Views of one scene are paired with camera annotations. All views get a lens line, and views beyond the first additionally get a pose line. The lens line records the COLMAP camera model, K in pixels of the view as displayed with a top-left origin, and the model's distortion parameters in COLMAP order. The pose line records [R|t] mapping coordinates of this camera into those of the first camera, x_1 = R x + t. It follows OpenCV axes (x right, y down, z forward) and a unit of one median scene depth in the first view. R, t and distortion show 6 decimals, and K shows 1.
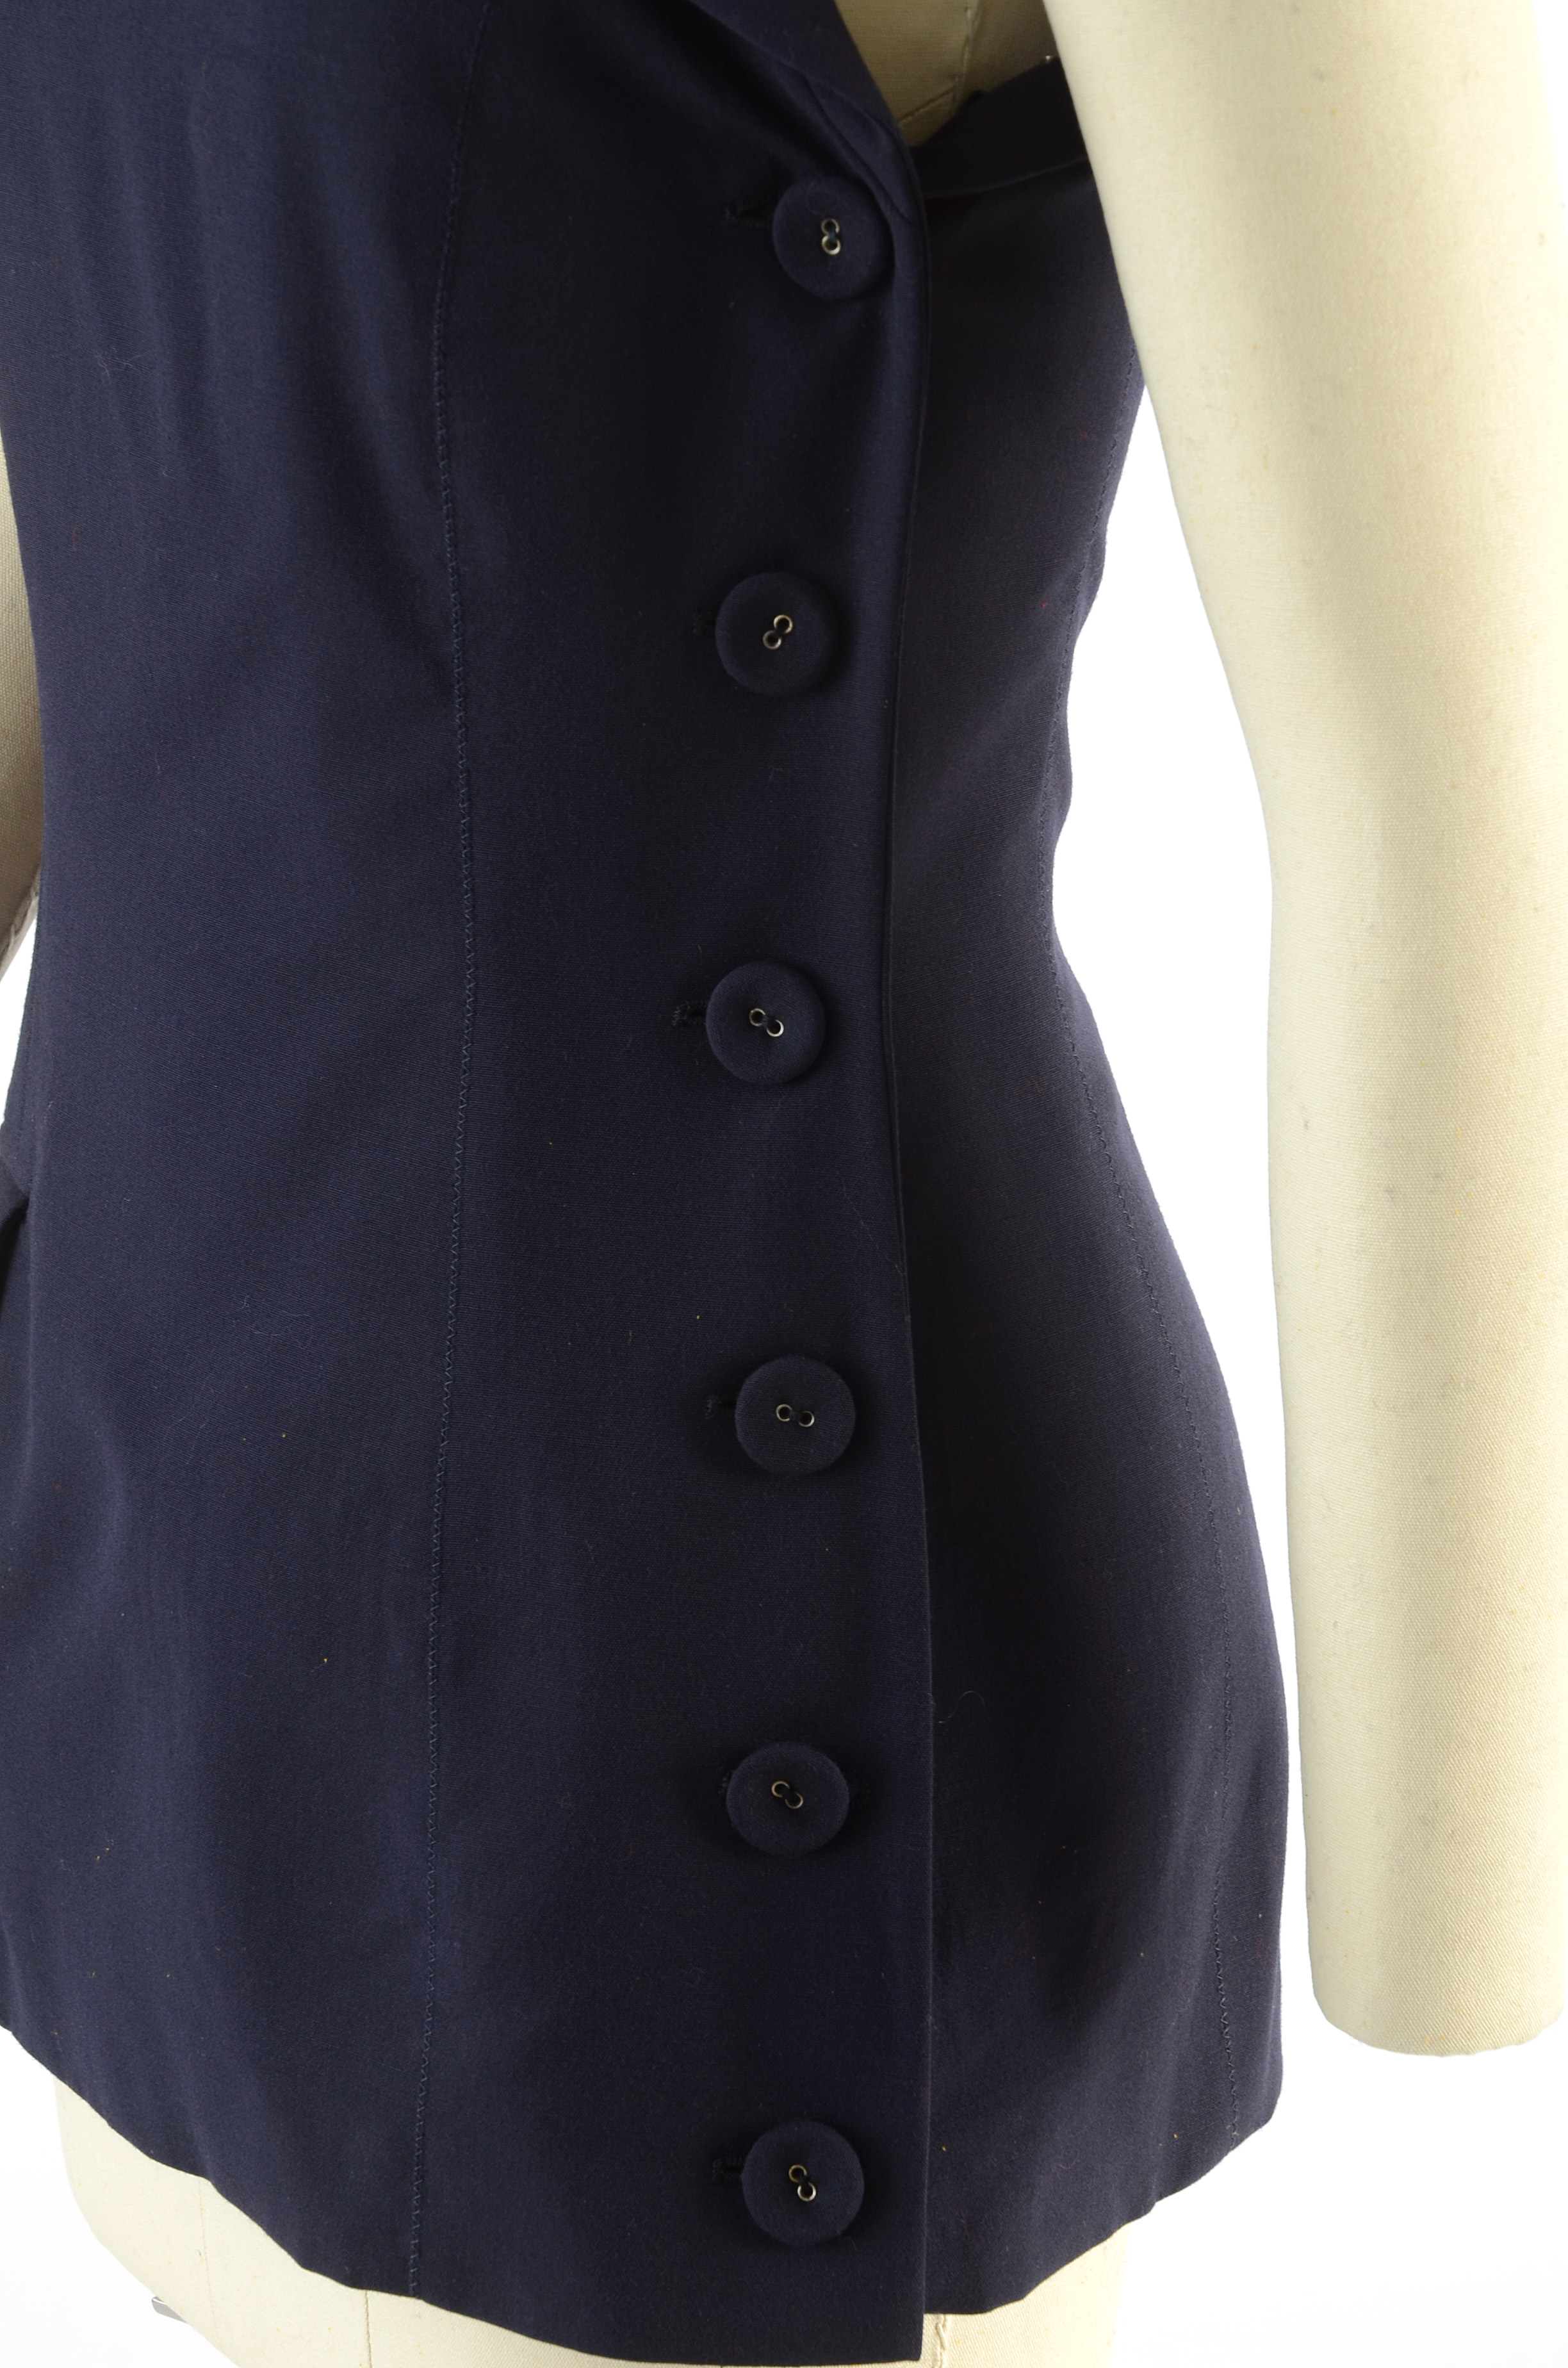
lens RADIAL K [[6503.6, 0, 784.4], [0, 6503.6, 1190.7], [0, 0, 1]] dist [0.654287, 0.000000]
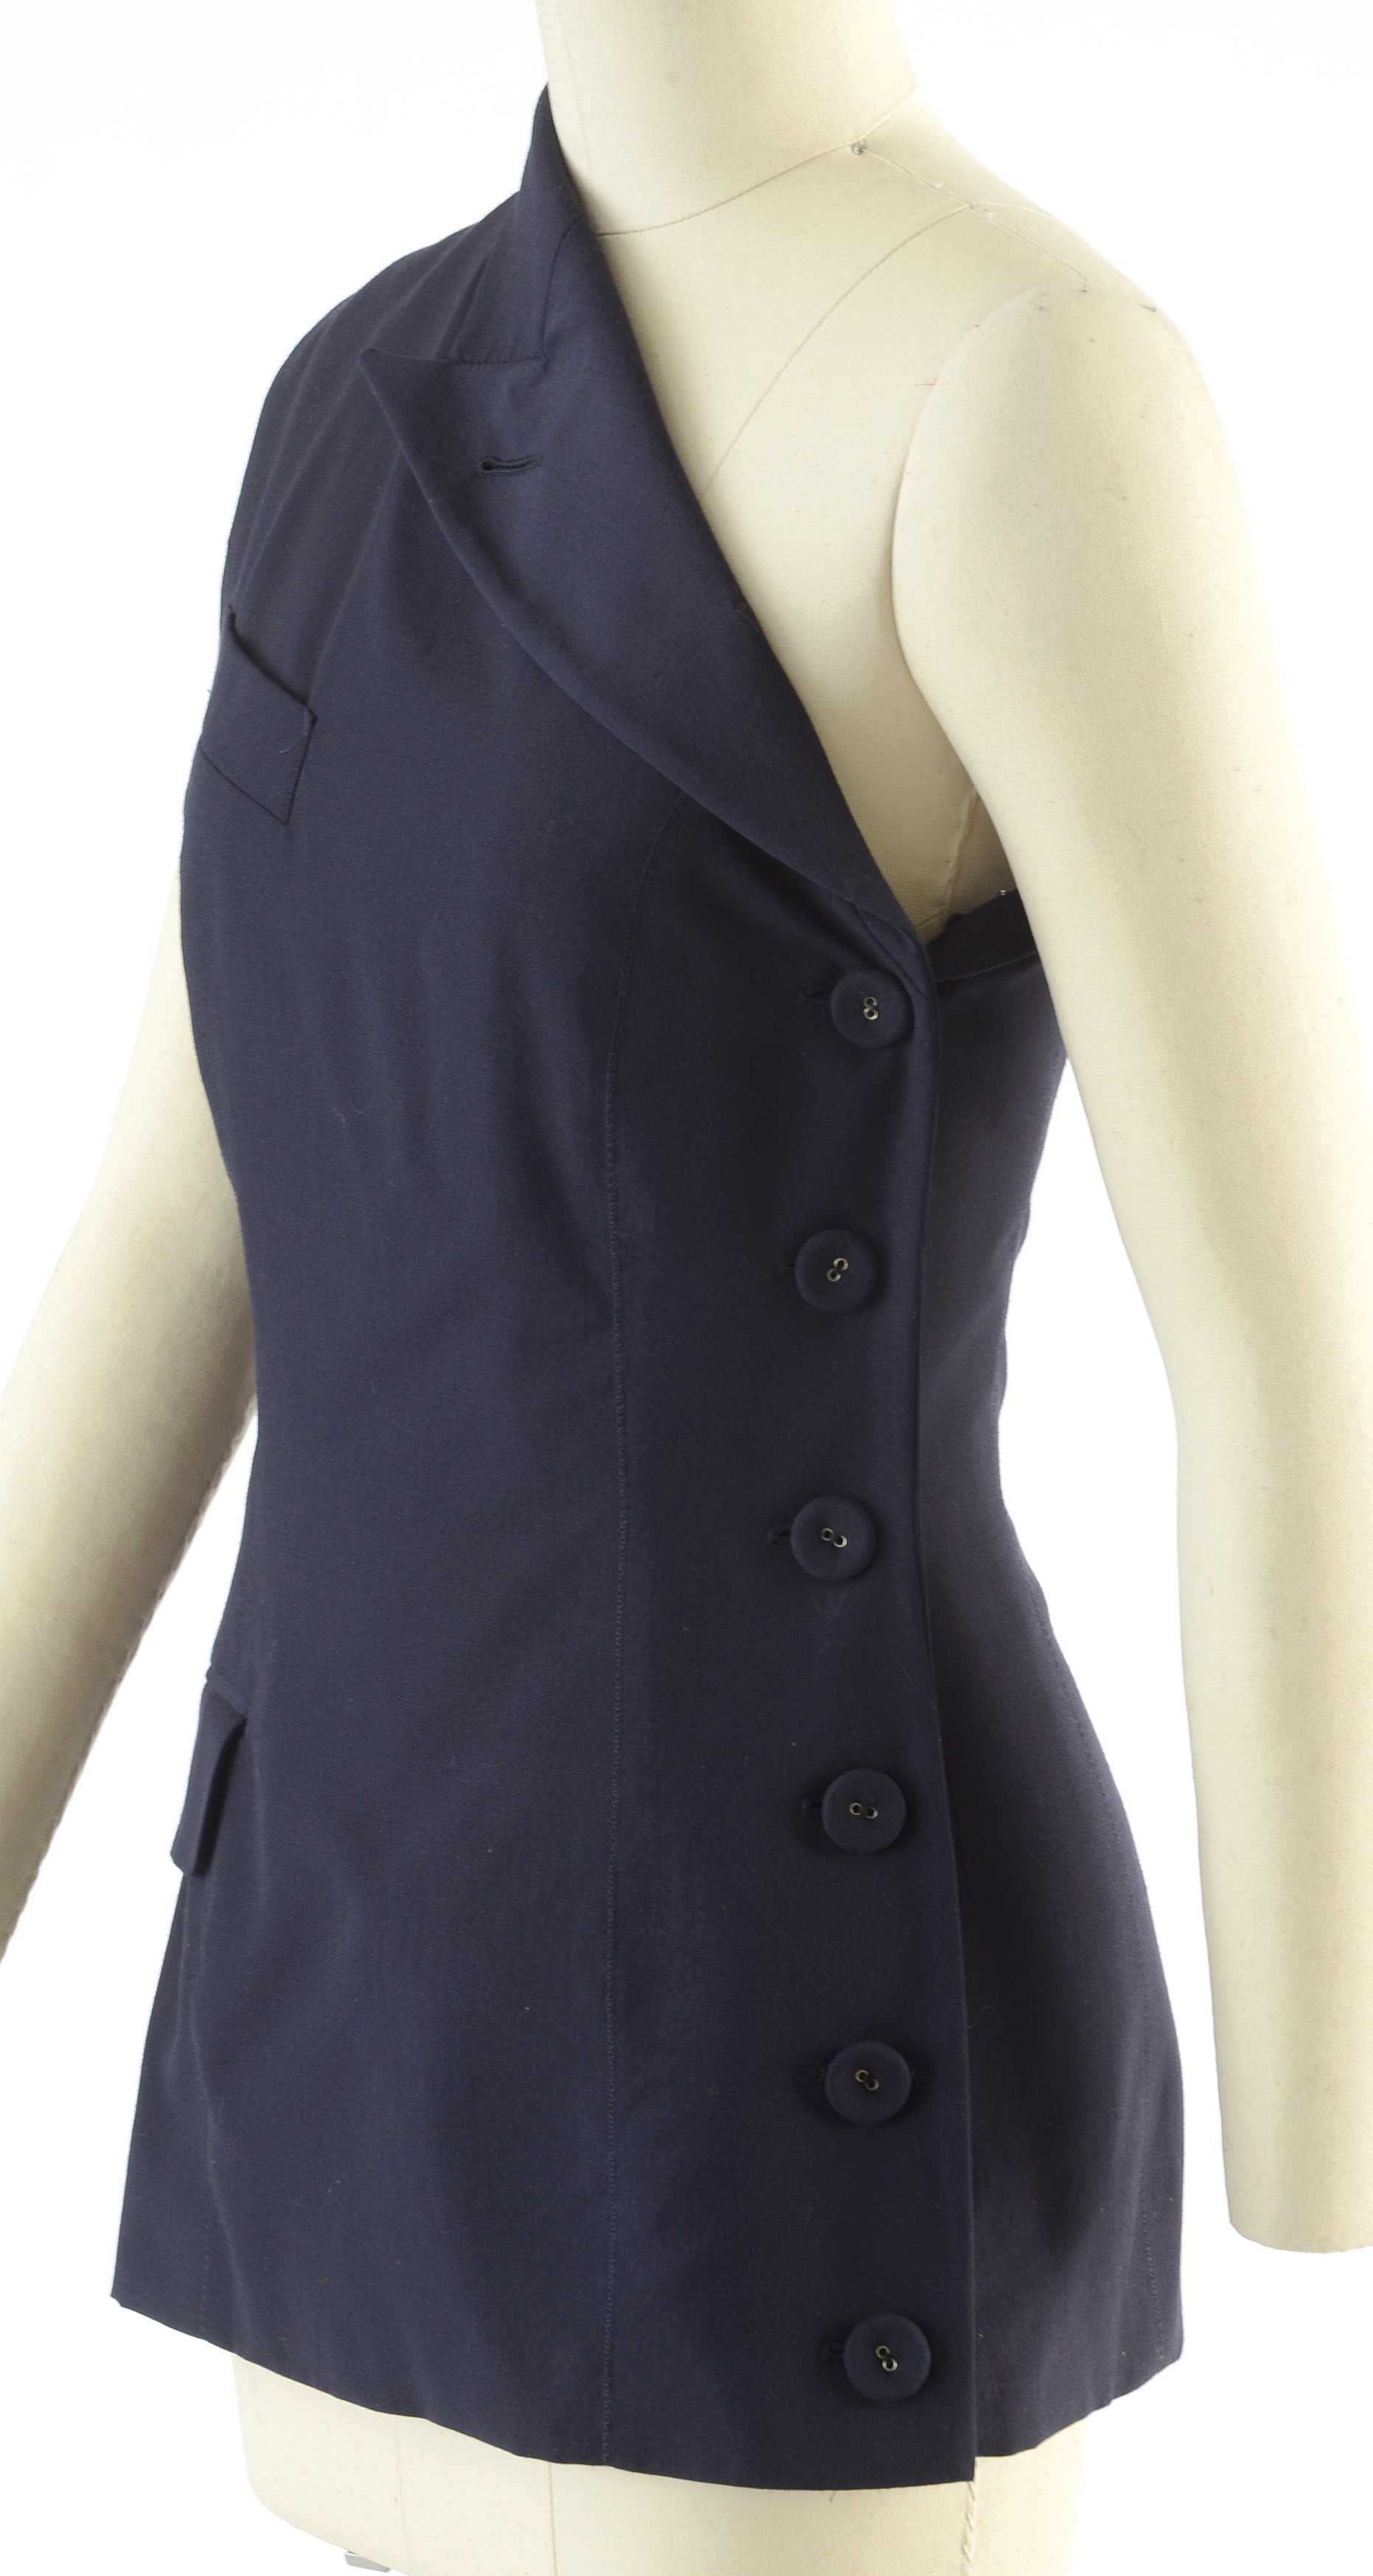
lens RADIAL K [[7997.8, 0, 683.1], [0, 7997.8, 1283.7], [0, 0, 1]] dist [0.783357, 0.000000]
pose [[0.995554, -0.031359, 0.088820, -0.191636], [0.041356, 0.992728, -0.113048, 0.117565], [-0.084629, 0.116219, 0.989612, -0.765697]]
